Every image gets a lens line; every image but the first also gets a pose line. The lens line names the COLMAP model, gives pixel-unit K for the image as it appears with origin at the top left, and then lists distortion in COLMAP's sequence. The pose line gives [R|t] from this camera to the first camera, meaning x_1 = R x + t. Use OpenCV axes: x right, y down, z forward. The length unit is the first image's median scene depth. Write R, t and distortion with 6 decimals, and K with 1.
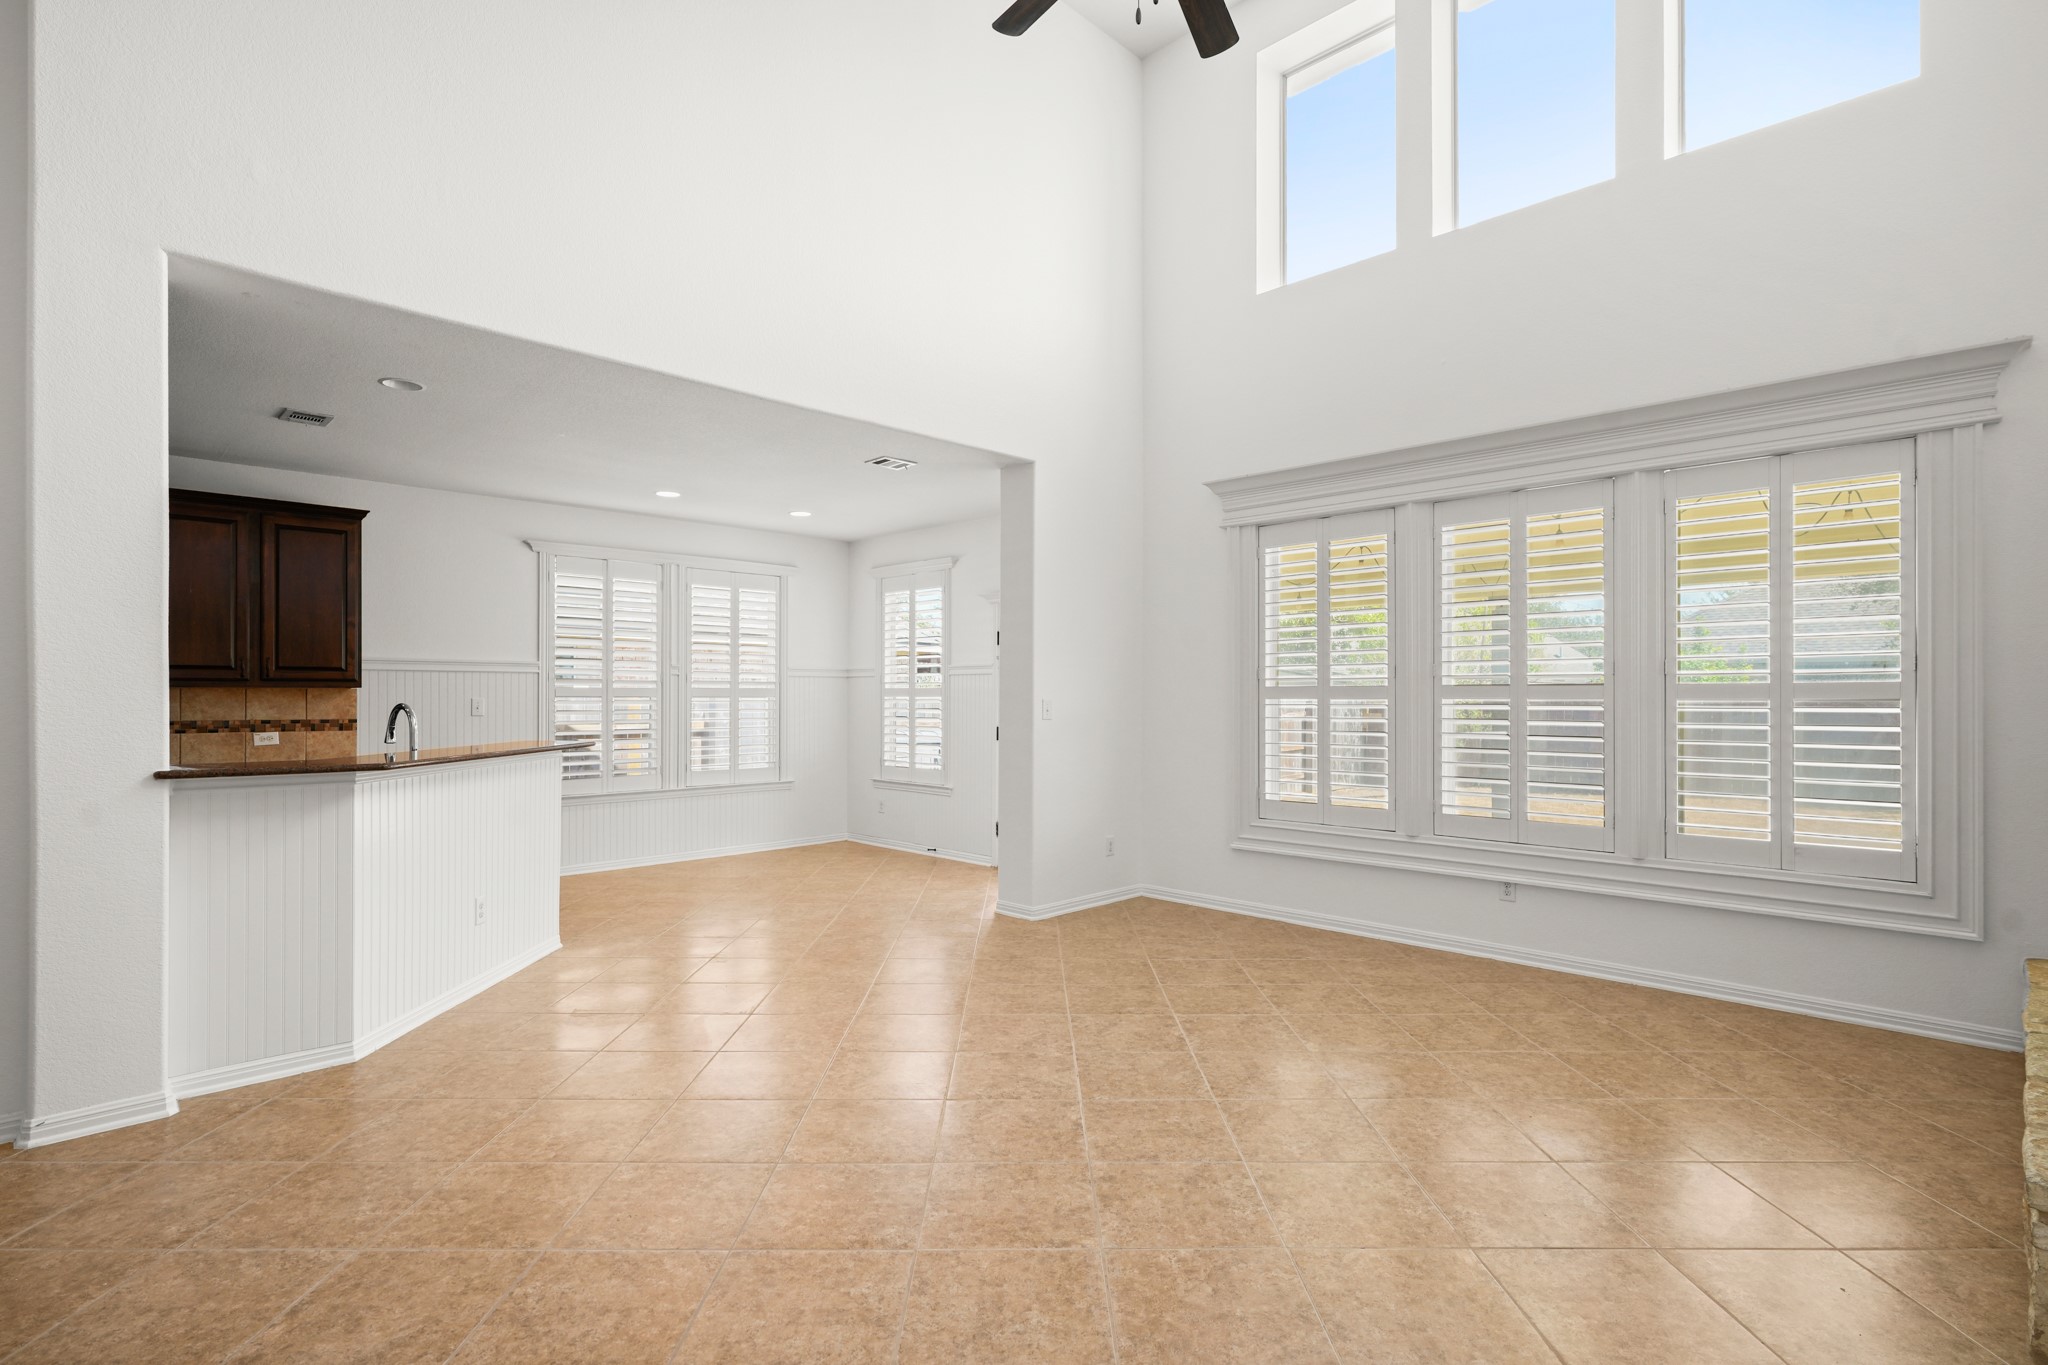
lens RADIAL K [[965.7, 0, 1024.0], [0, 965.7, 682.5], [0, 0, 1]] dist [0.001864, 0.000058]
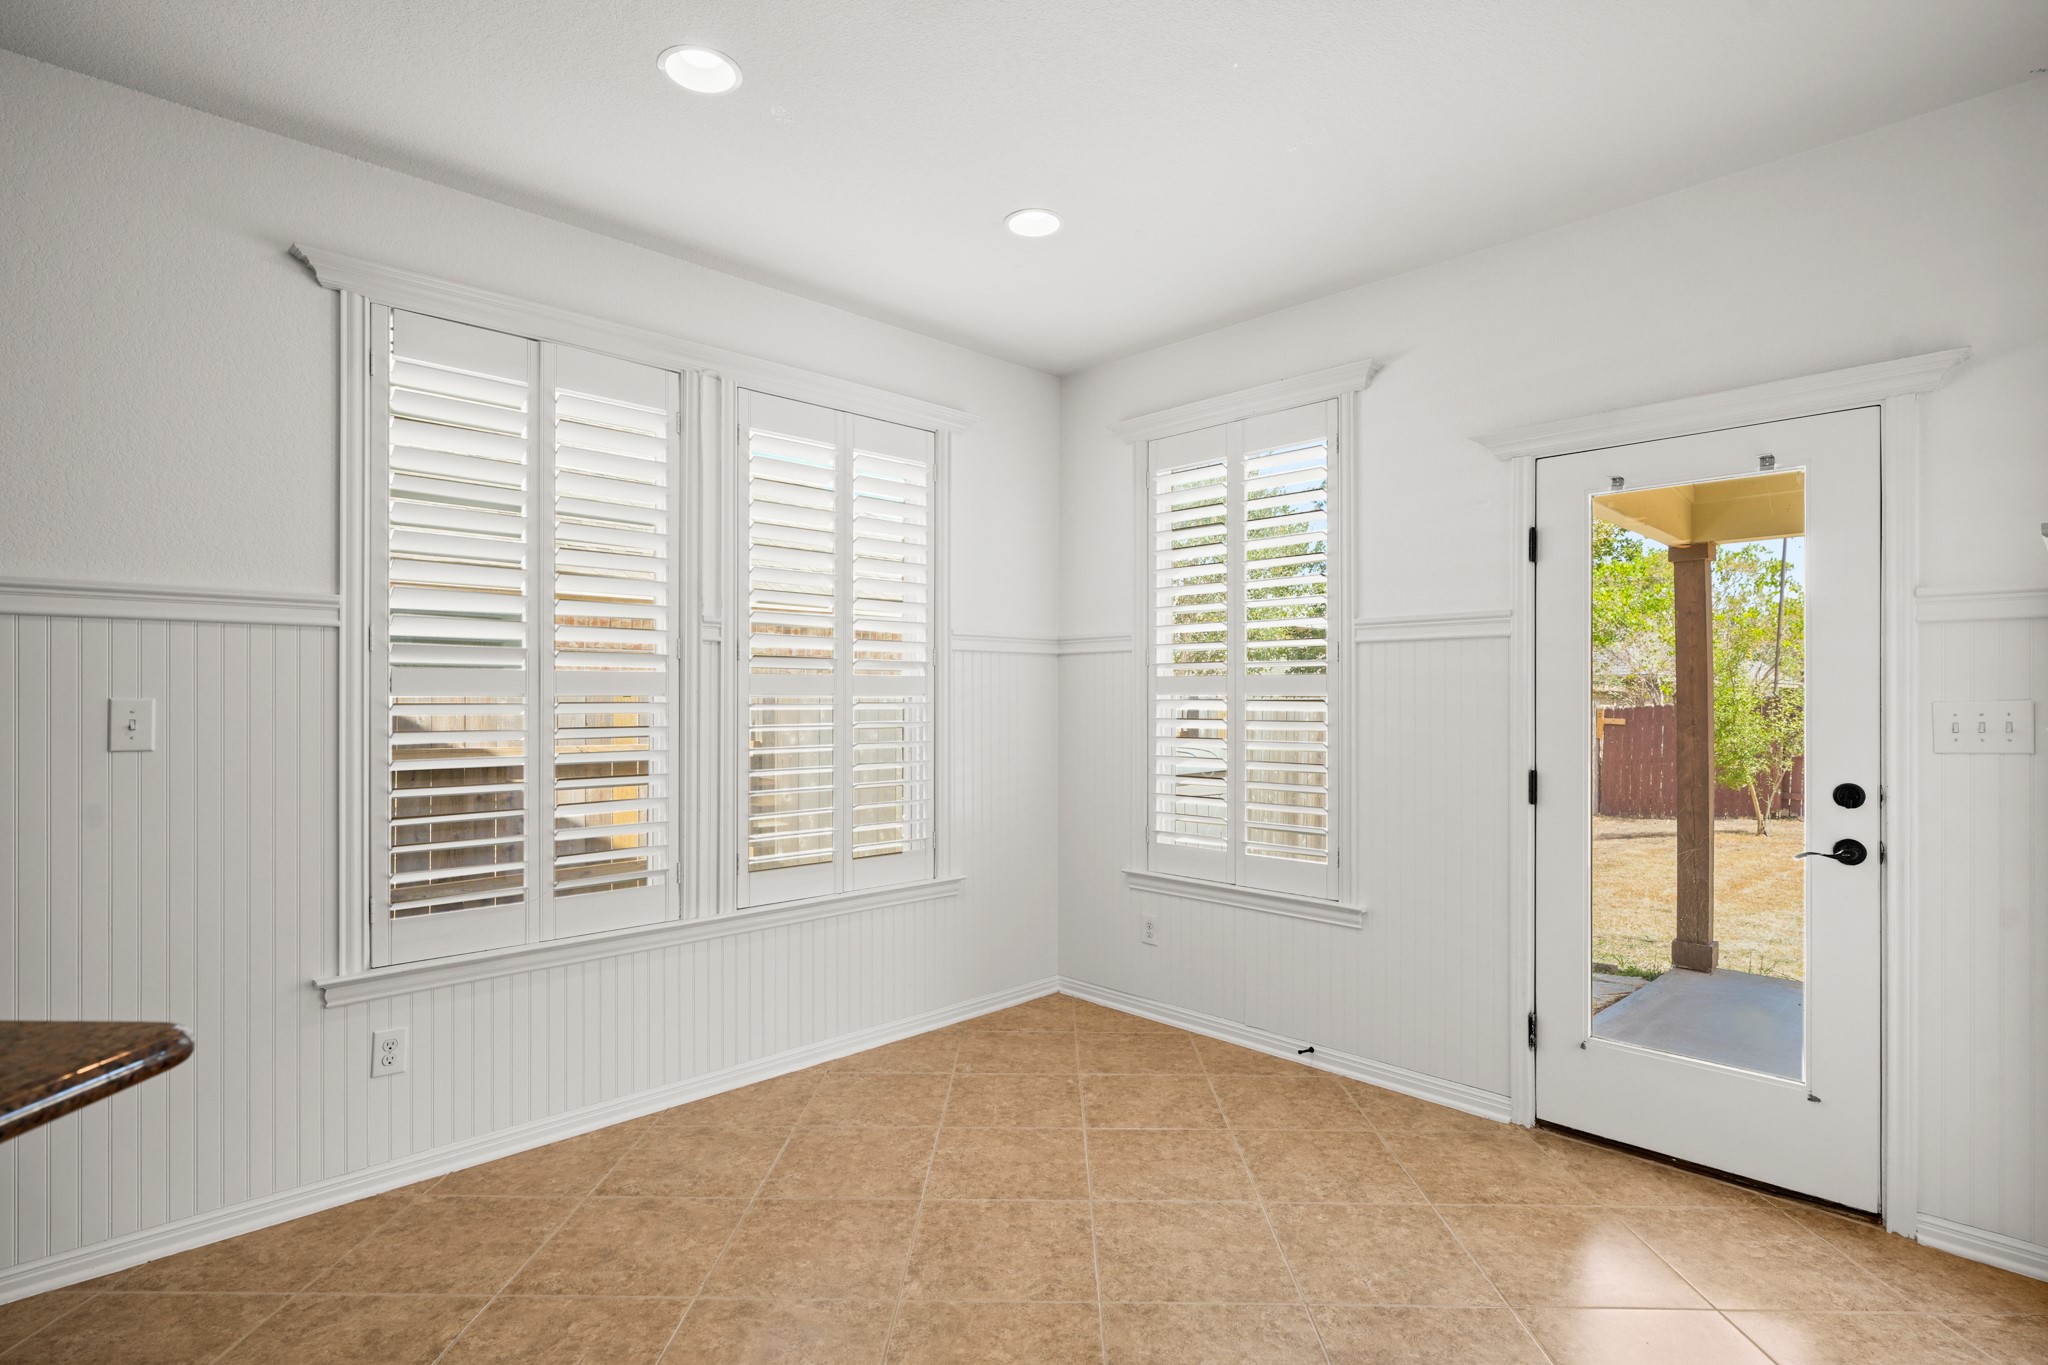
lens RADIAL K [[1018.2, 0, 1024.0], [0, 1018.2, 682.5], [0, 0, 1]] dist [-0.014352, 0.000337]
pose [[0.999292, -0.001133, -0.037601, -0.189040], [0.001175, 0.999999, 0.001090, 0.008398], [0.037600, -0.001133, 0.999292, 0.510752]]
